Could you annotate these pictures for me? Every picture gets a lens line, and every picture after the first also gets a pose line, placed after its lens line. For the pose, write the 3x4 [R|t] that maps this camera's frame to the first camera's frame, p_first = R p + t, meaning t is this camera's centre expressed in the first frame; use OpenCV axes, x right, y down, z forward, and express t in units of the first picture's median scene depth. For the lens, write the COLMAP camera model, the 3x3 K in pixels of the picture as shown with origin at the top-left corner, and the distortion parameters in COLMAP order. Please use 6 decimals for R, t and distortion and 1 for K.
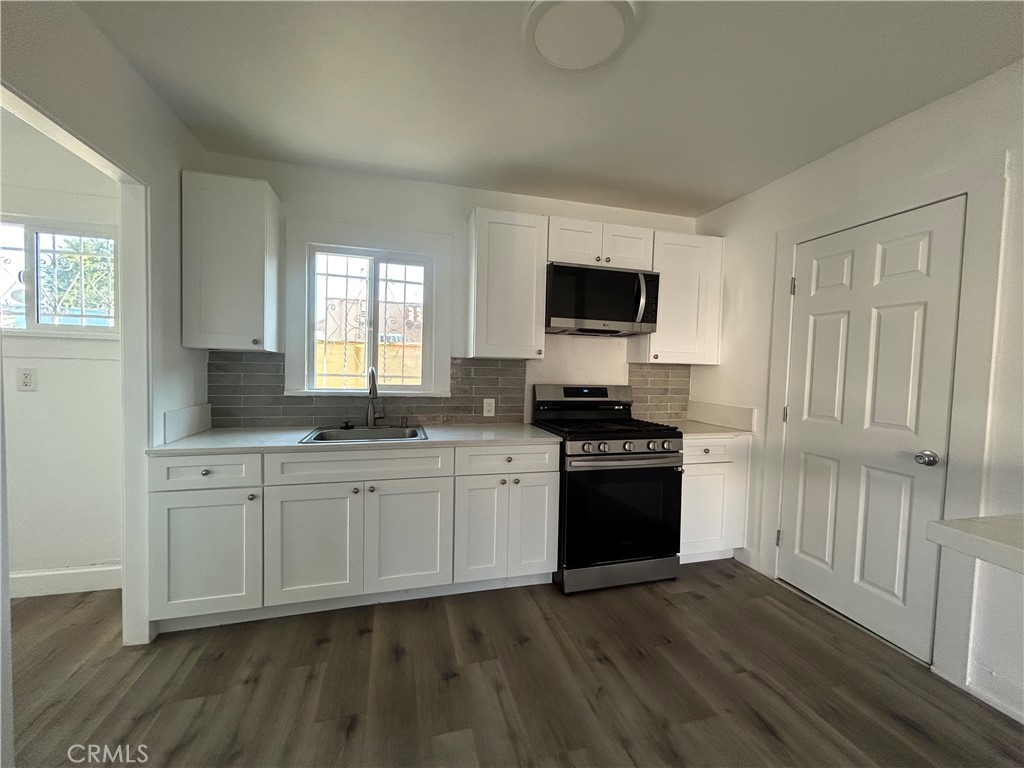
lens RADIAL K [[414.0, 0, 510.3], [0, 414.0, 381.9], [0, 0, 1]] dist [-0.001117, 0.001291]
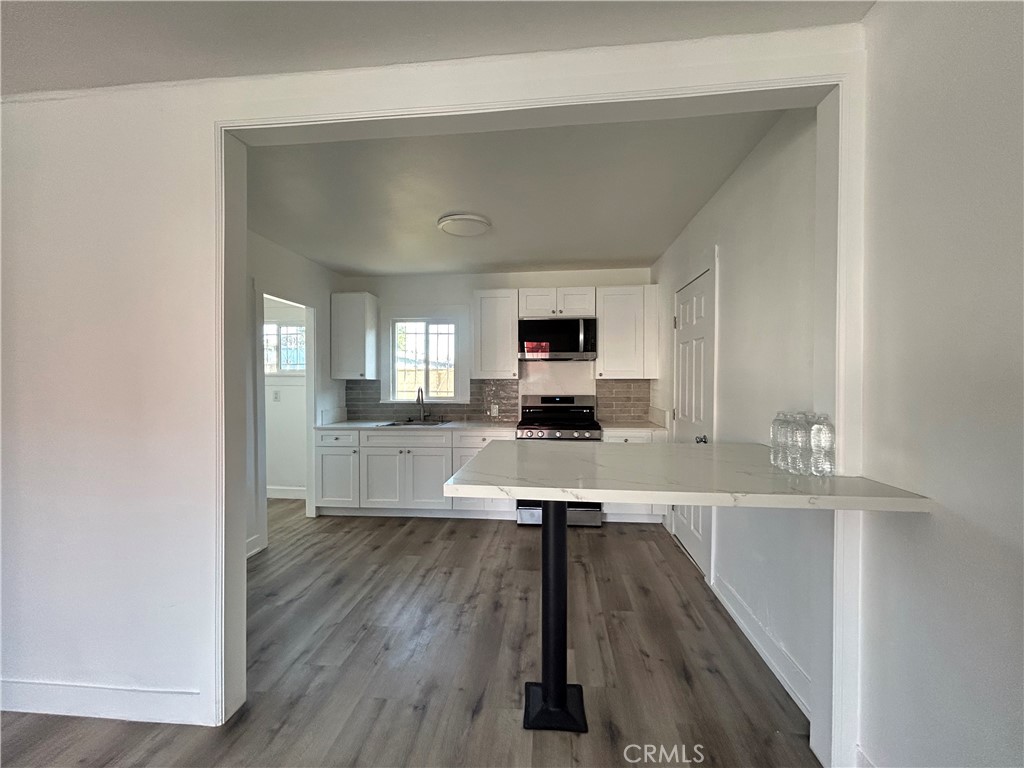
lens RADIAL K [[414.0, 0, 513.0], [0, 414.0, 383.1], [0, 0, 1]] dist [-0.001117, 0.001291]
pose [[0.932614, -0.023613, -0.360102, 0.668376], [0.012153, 0.999346, -0.034057, 0.014526], [0.360671, 0.027386, 0.932291, -0.498393]]
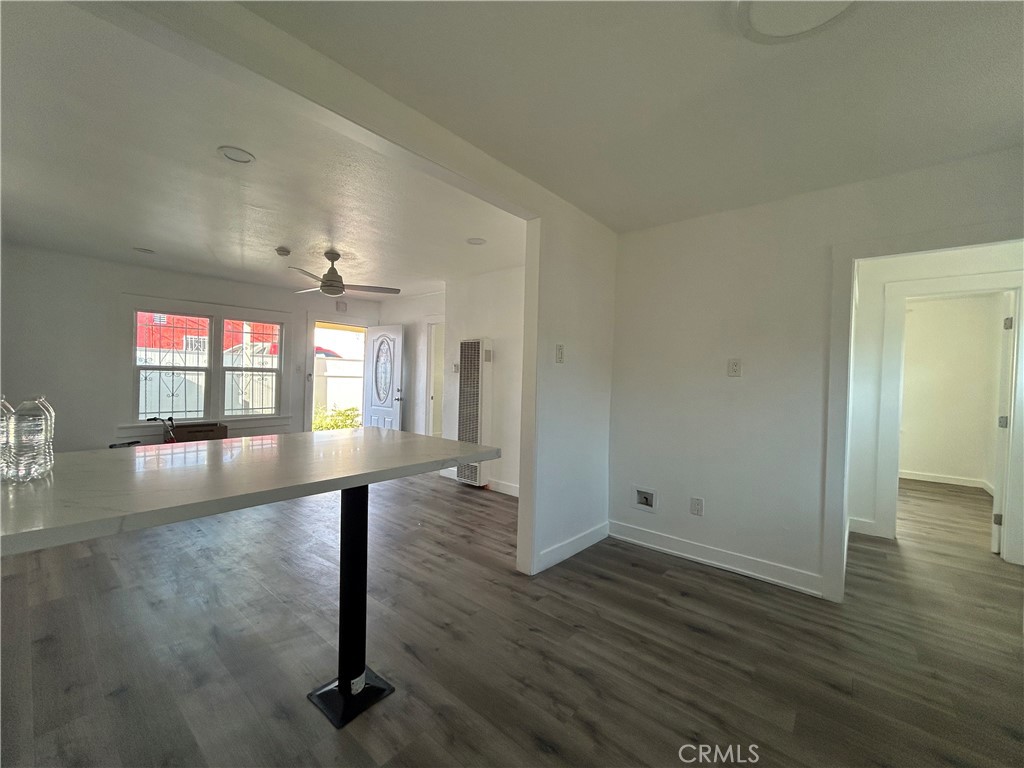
lens RADIAL K [[414.0, 0, 509.0], [0, 414.0, 382.5], [0, 0, 1]] dist [-0.001117, 0.001291]
pose [[-0.828550, -0.037146, -0.558682, 0.654497], [-0.067461, 0.997151, 0.033747, -0.016193], [0.555837, 0.065650, -0.828695, 0.830135]]
